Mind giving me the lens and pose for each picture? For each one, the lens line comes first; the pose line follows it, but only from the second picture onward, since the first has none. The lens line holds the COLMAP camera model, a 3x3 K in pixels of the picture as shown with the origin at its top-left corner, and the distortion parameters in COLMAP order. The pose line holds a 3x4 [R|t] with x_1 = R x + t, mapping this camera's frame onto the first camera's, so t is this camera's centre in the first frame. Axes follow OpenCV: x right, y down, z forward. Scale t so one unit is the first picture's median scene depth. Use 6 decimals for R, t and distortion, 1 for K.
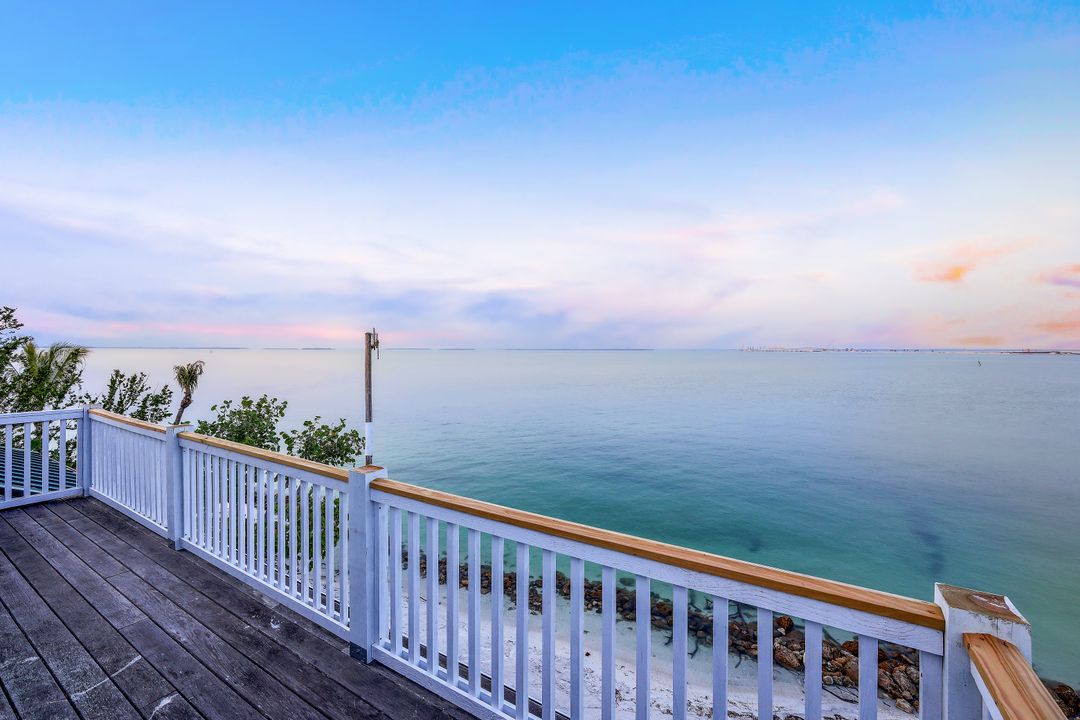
lens RADIAL K [[455.5, 0, 555.9], [0, 455.5, 361.5], [0, 0, 1]] dist [-0.002040, -0.000061]
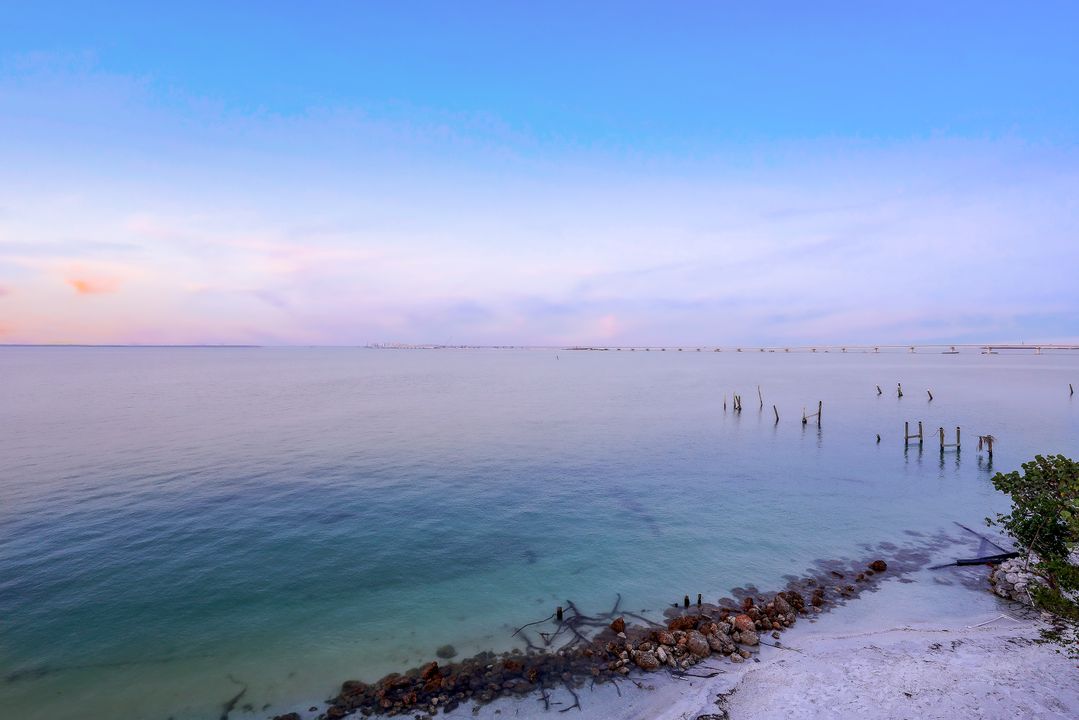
lens RADIAL K [[494.6, 0, 533.1], [0, 494.6, 361.2], [0, 0, 1]] dist [-0.000943, 0.000649]
pose [[0.719433, -0.018429, 0.694317, -0.356479], [0.015194, 0.999826, 0.010795, -0.012056], [-0.694396, 0.002783, 0.719588, 0.352123]]
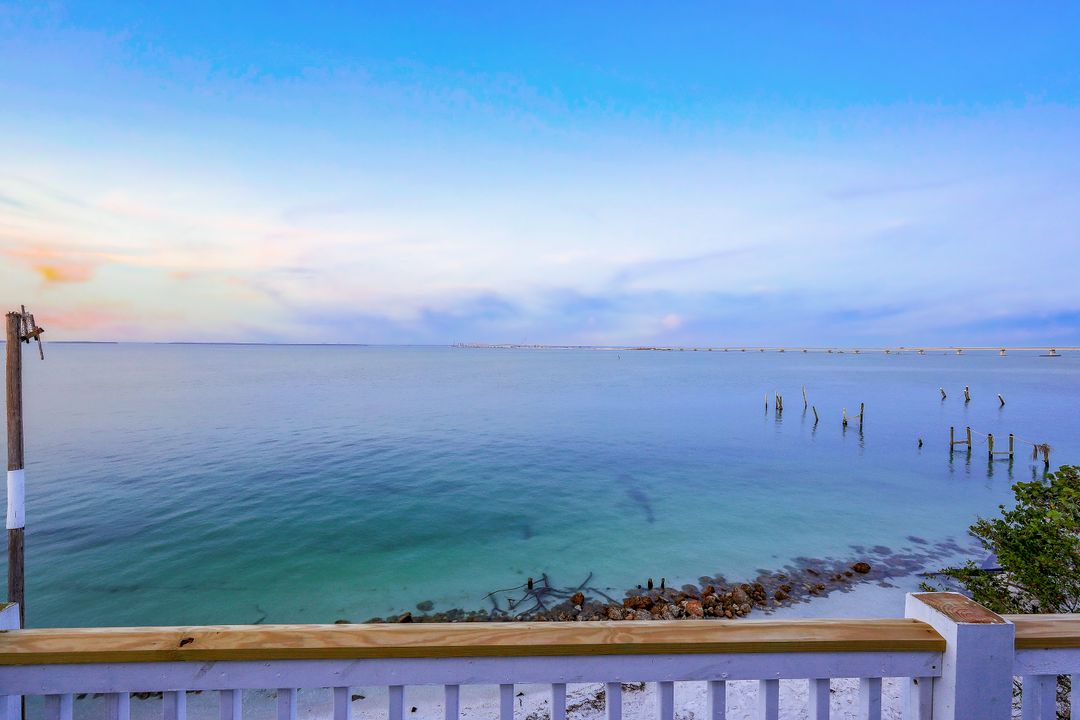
lens RADIAL K [[455.5, 0, 531.0], [0, 455.5, 355.9], [0, 0, 1]] dist [-0.002040, -0.000061]
pose [[0.828477, -0.004727, 0.560004, -0.193607], [0.006262, 0.999980, -0.000823, -0.005126], [-0.559989, 0.004189, 0.828490, 0.162331]]
